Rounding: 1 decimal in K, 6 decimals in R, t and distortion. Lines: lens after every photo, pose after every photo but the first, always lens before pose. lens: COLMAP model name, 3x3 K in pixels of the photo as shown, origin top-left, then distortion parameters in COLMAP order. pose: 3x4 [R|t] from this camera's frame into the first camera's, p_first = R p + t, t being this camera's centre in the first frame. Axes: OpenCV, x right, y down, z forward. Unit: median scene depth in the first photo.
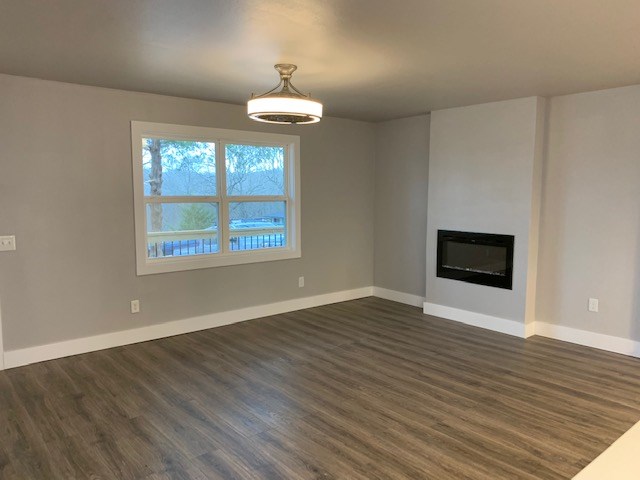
lens RADIAL K [[486.0, 0, 320.1], [0, 486.0, 242.3], [0, 0, 1]] dist [0.036696, -0.035624]
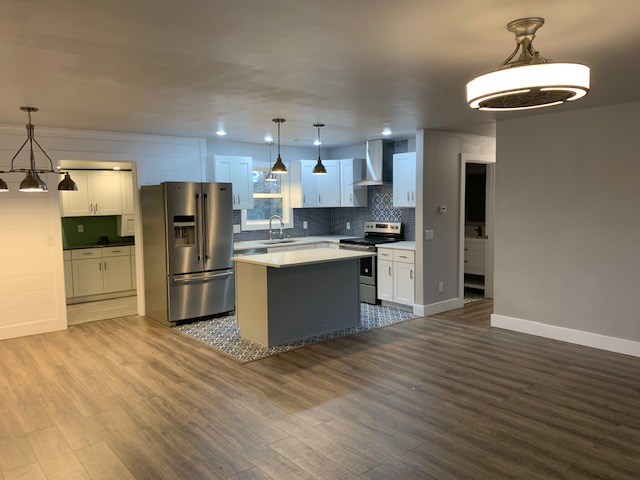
lens RADIAL K [[486.0, 0, 319.3], [0, 486.0, 239.3], [0, 0, 1]] dist [0.036696, -0.035624]
pose [[-0.999923, 0.009513, -0.007991, 0.222791], [0.007782, 0.980965, 0.194030, -0.201704], [0.009684, 0.193953, -0.980963, 1.702760]]
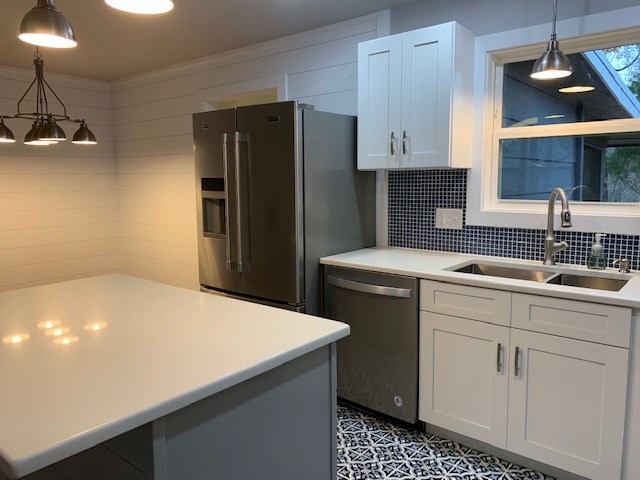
lens RADIAL K [[486.0, 0, 317.4], [0, 486.0, 234.9], [0, 0, 1]] dist [0.036696, -0.035624]
pose [[-0.182818, -0.116589, 0.976209, -0.201819], [0.115616, 0.983504, 0.139112, 0.031390], [-0.976325, 0.138298, -0.166323, 0.078863]]
